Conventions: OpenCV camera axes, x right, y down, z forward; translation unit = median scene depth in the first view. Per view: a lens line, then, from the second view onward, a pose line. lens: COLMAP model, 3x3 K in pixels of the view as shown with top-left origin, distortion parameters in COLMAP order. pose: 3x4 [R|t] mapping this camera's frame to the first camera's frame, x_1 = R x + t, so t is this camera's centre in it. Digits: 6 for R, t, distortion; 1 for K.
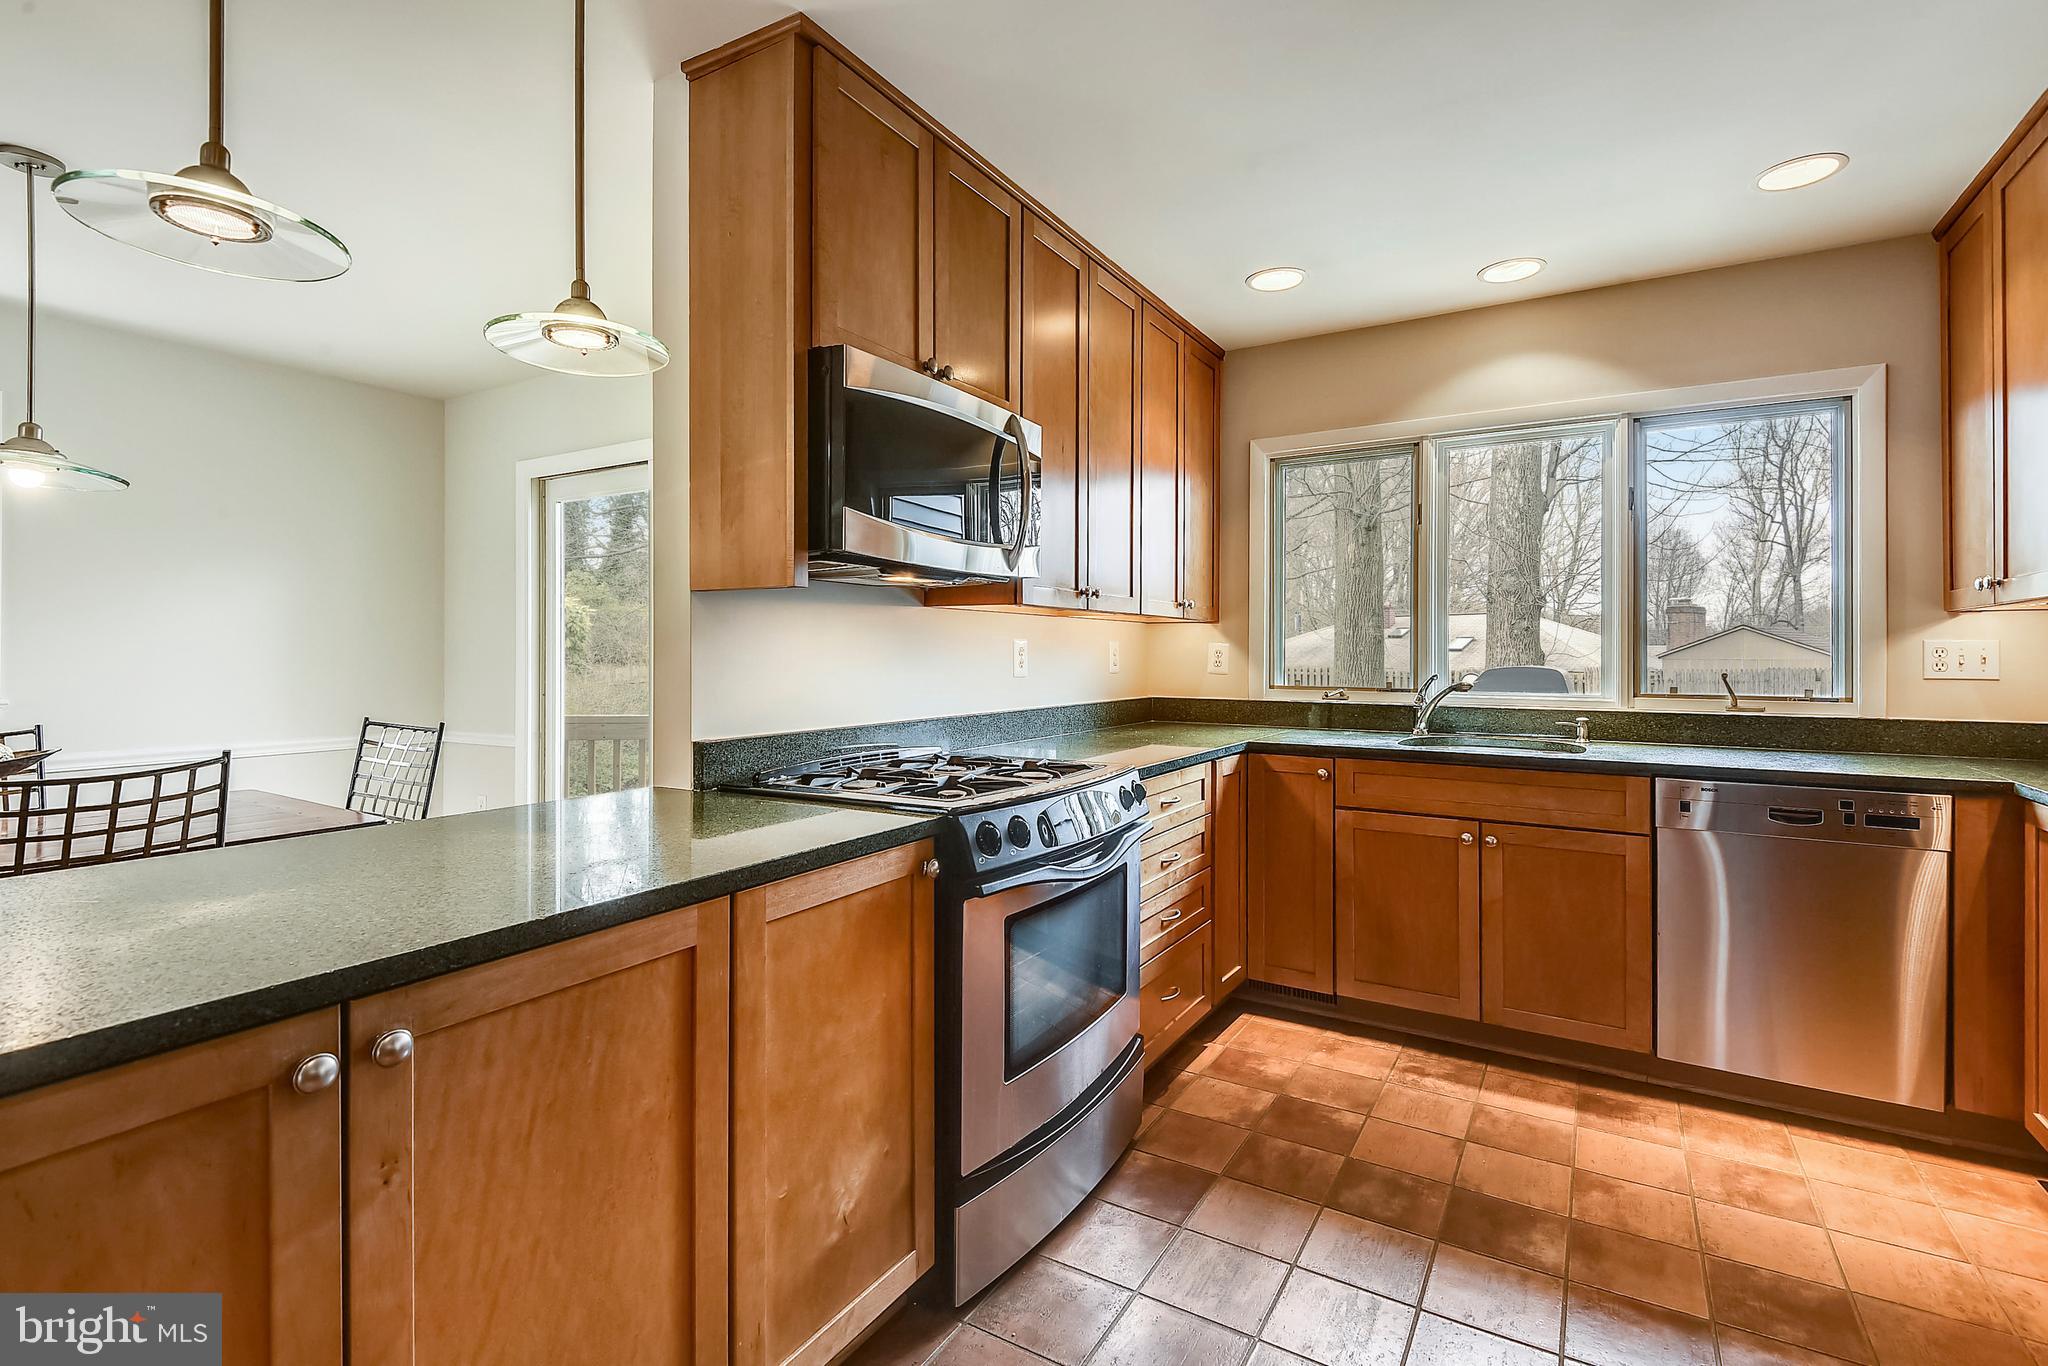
lens RADIAL K [[938.1, 0, 1038.3], [0, 938.1, 645.9], [0, 0, 1]] dist [-0.000542, -0.004441]
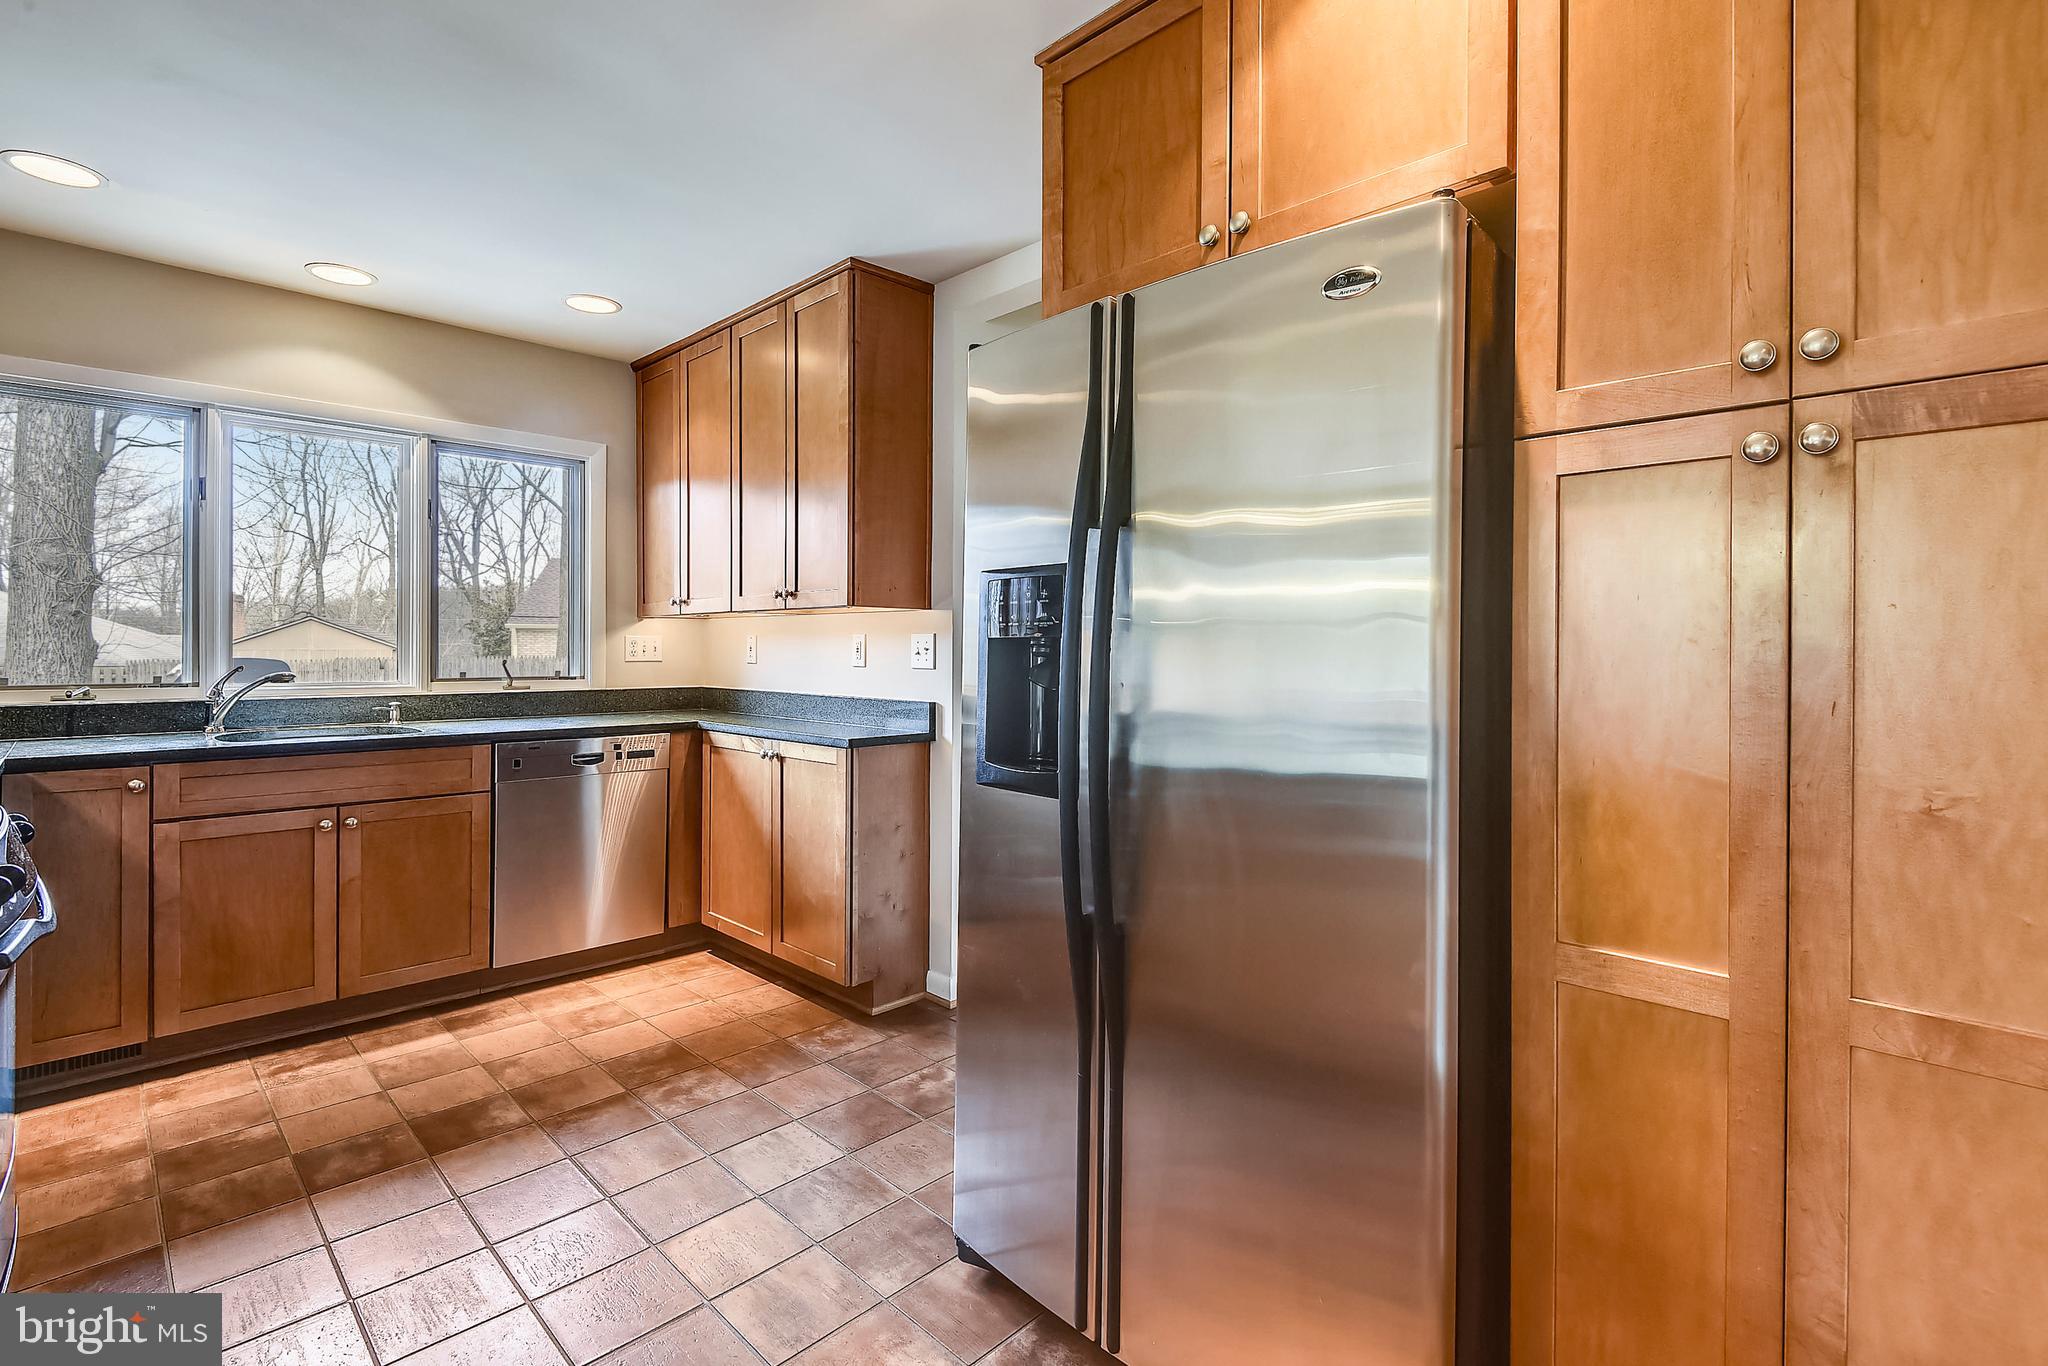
lens RADIAL K [[938.1, 0, 1034.1], [0, 938.1, 652.6], [0, 0, 1]] dist [-0.000542, -0.004441]
pose [[0.228748, -0.007416, 0.973457, -0.366856], [-0.008894, 0.999913, 0.009708, 0.000875], [-0.973445, -0.010879, 0.228663, 0.018458]]
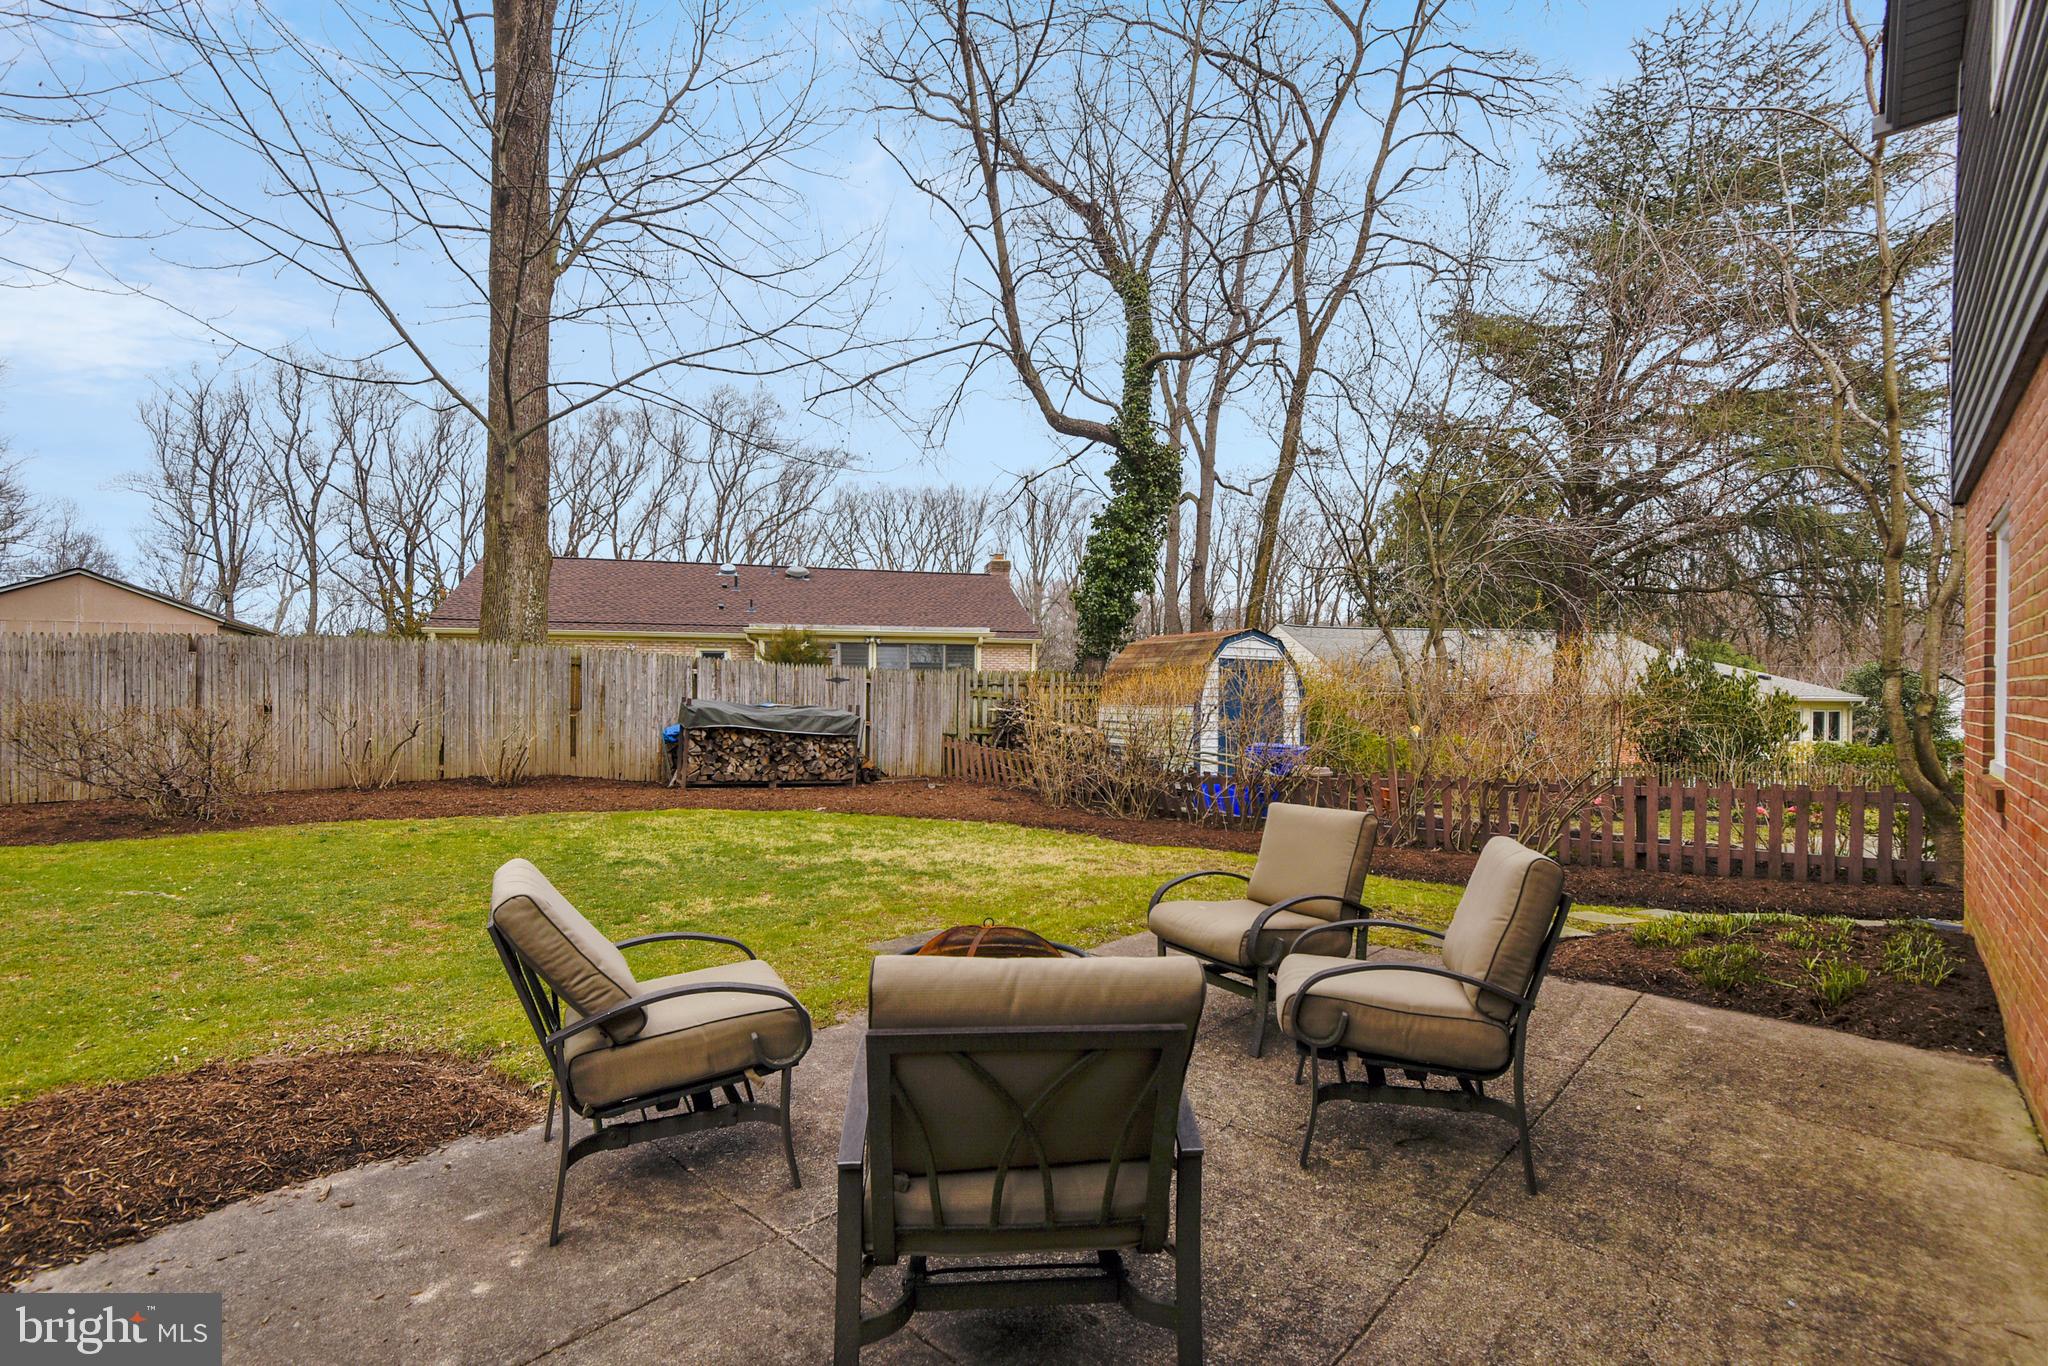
lens RADIAL K [[929.8, 0, 1033.3], [0, 929.8, 692.7], [0, 0, 1]] dist [0.000698, -0.000239]
pose [[0.181199, -0.000762, 0.983446, 1.556126], [-0.011478, 0.999930, 0.002890, 0.343803], [-0.983380, -0.011811, 0.181177, 1.520497]]
